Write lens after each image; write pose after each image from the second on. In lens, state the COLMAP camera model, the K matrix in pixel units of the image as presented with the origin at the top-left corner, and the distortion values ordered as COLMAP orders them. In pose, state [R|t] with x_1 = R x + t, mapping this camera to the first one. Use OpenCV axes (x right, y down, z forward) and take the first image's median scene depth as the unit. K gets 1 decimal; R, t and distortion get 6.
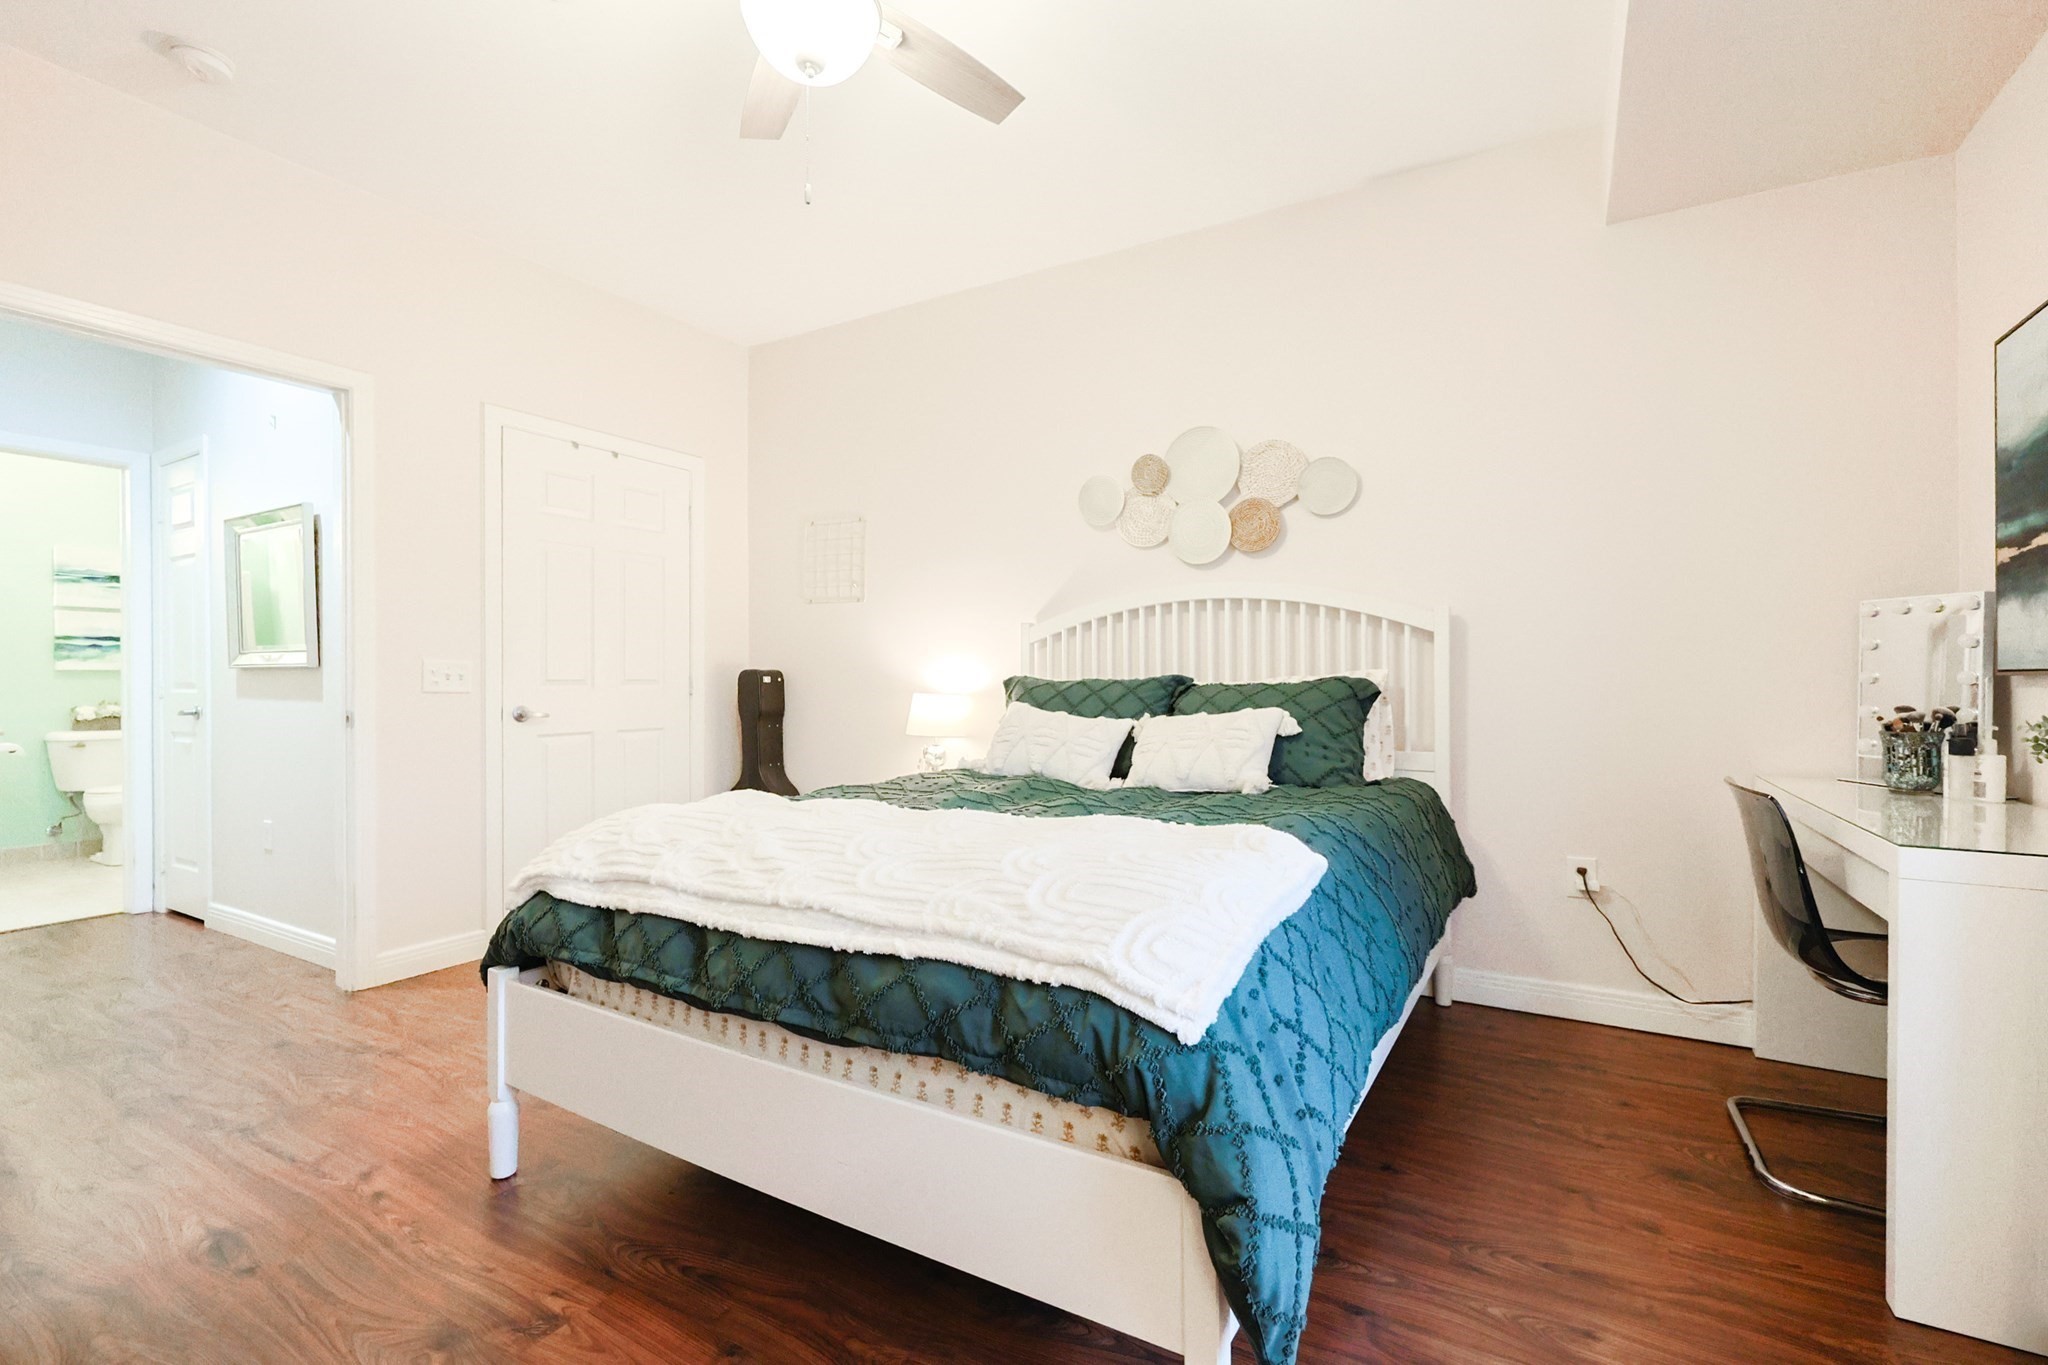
lens RADIAL K [[885.4, 0, 1032.8], [0, 885.4, 693.2], [0, 0, 1]] dist [-0.003034, -0.000046]
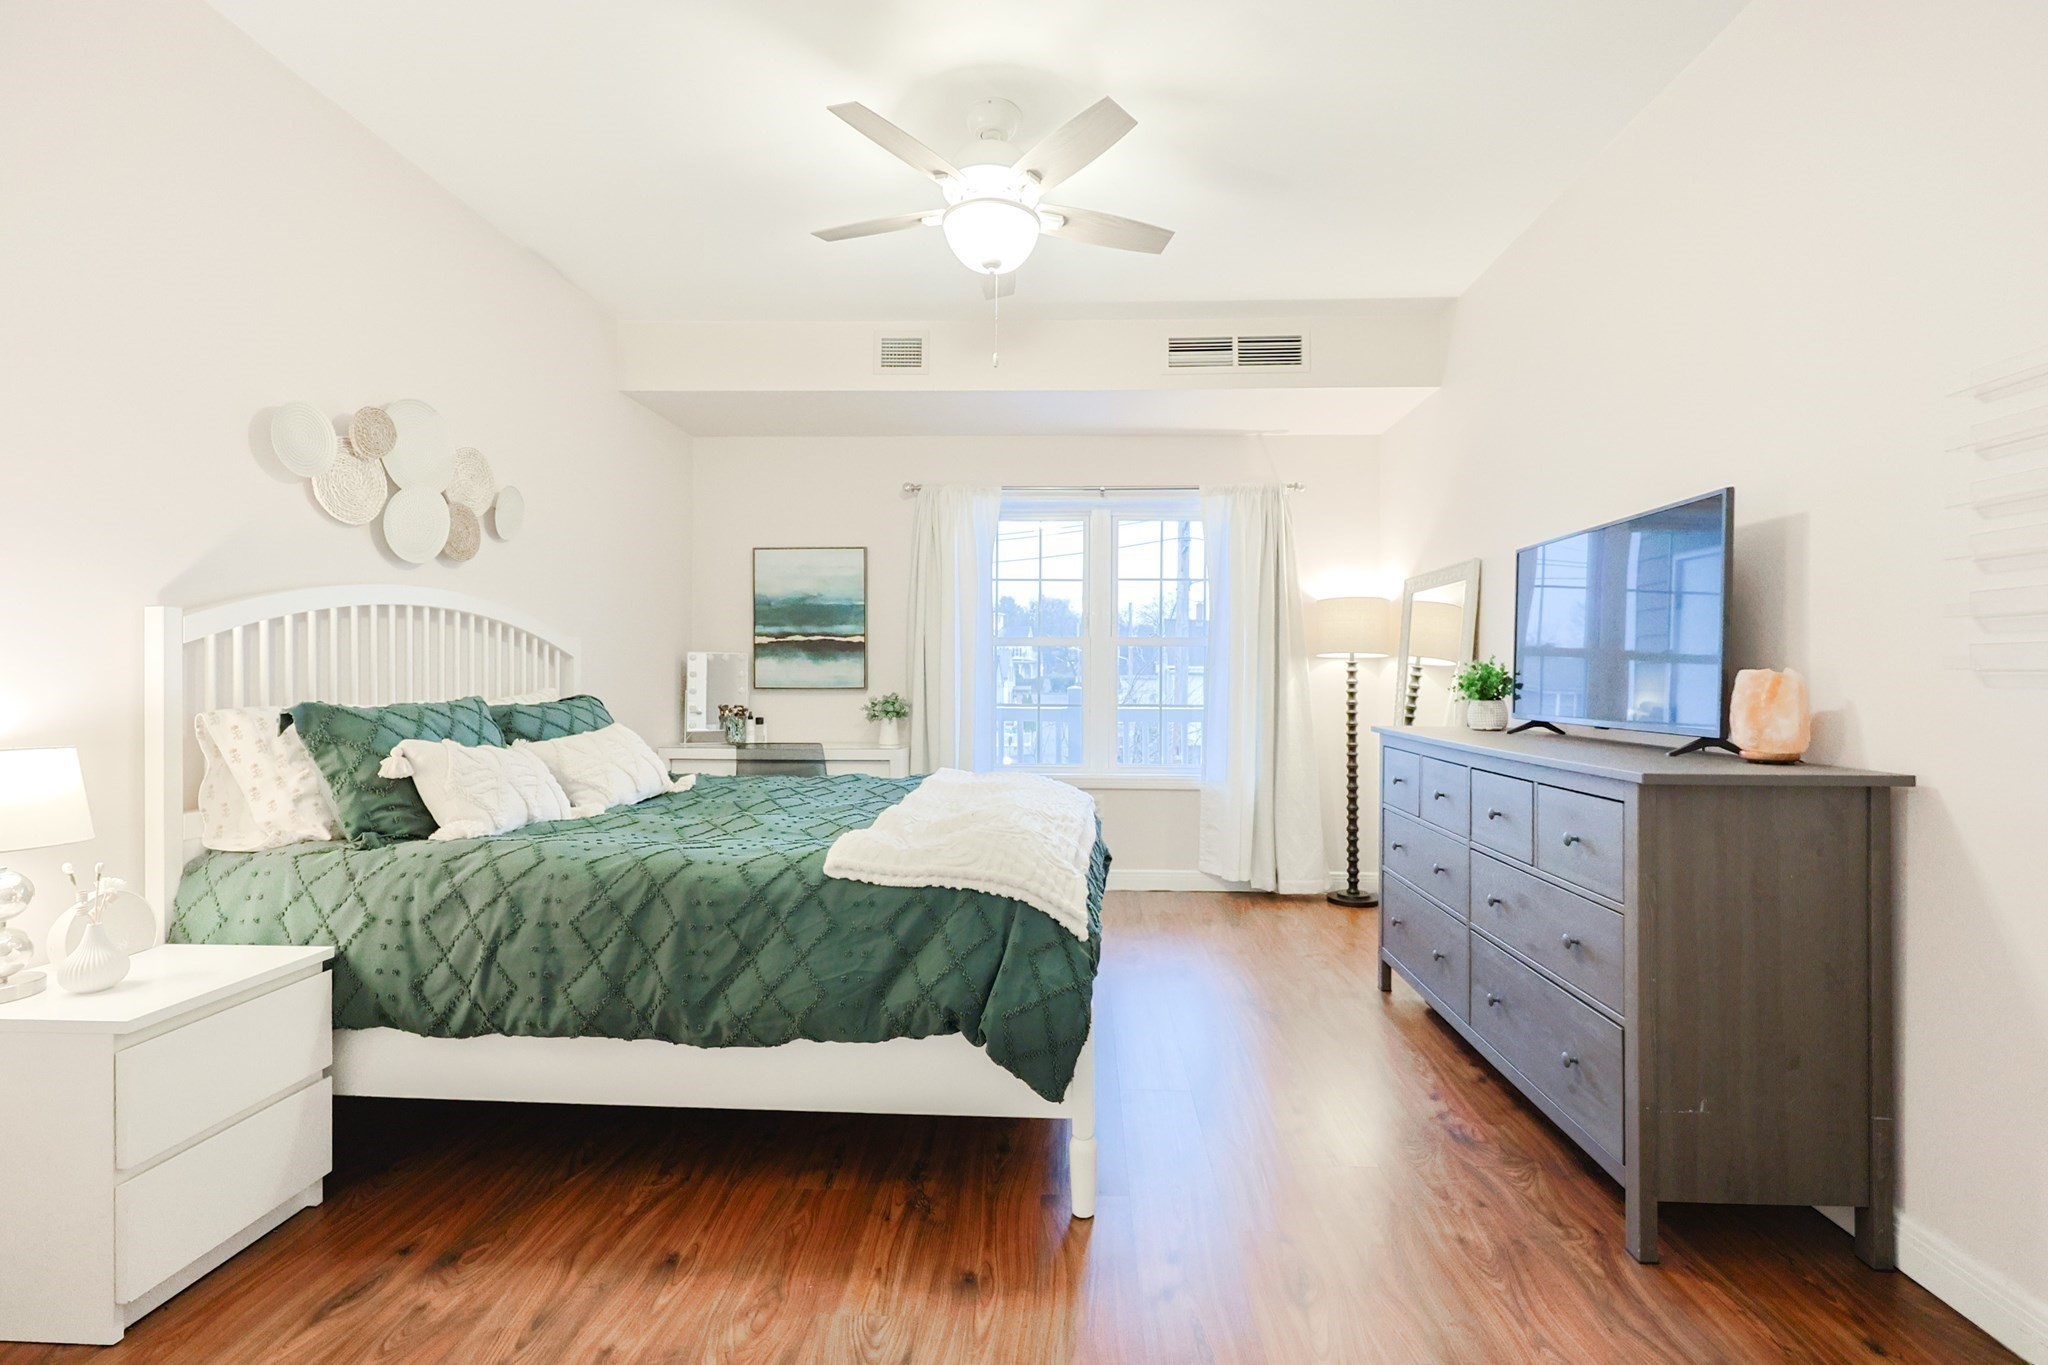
lens RADIAL K [[879.8, 0, 1029.8], [0, 879.8, 681.6], [0, 0, 1]] dist [0.001096, -0.000062]
pose [[-0.444117, -0.004141, 0.895959, -1.314126], [0.011567, 0.999879, 0.010355, -0.057977], [-0.895894, 0.014963, -0.444016, 1.366748]]
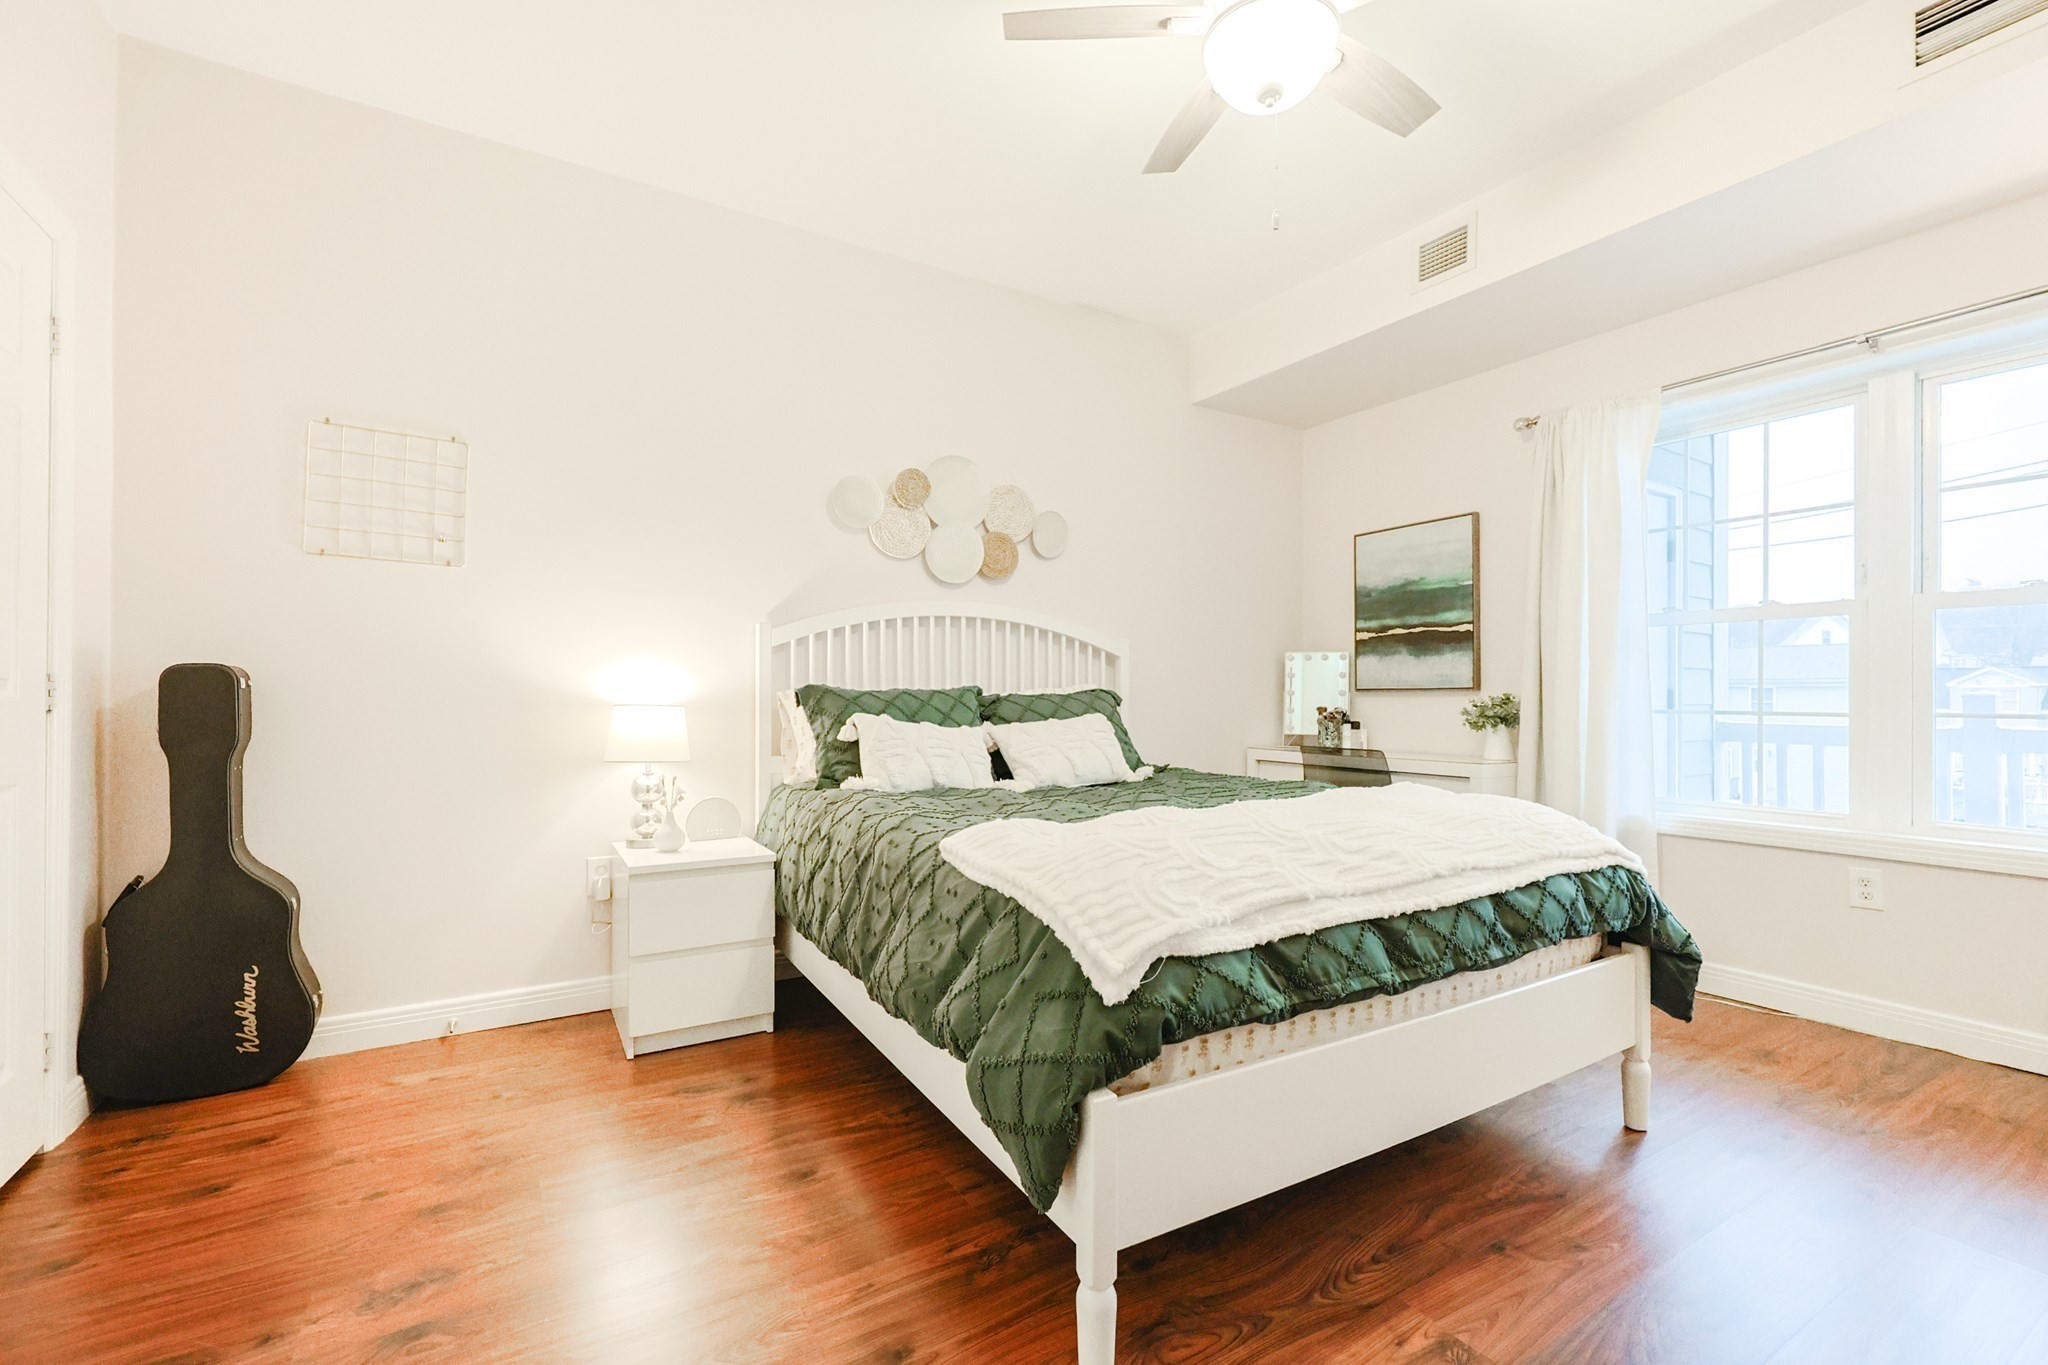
lens RADIAL K [[865.3, 0, 1046.7], [0, 865.3, 704.8], [0, 0, 1]] dist [-0.000962, -0.000219]
pose [[0.485032, -0.004160, 0.874487, -1.087032], [0.010051, 0.999949, -0.000818, 0.005714], [-0.874439, 0.009187, 0.485049, 0.632140]]
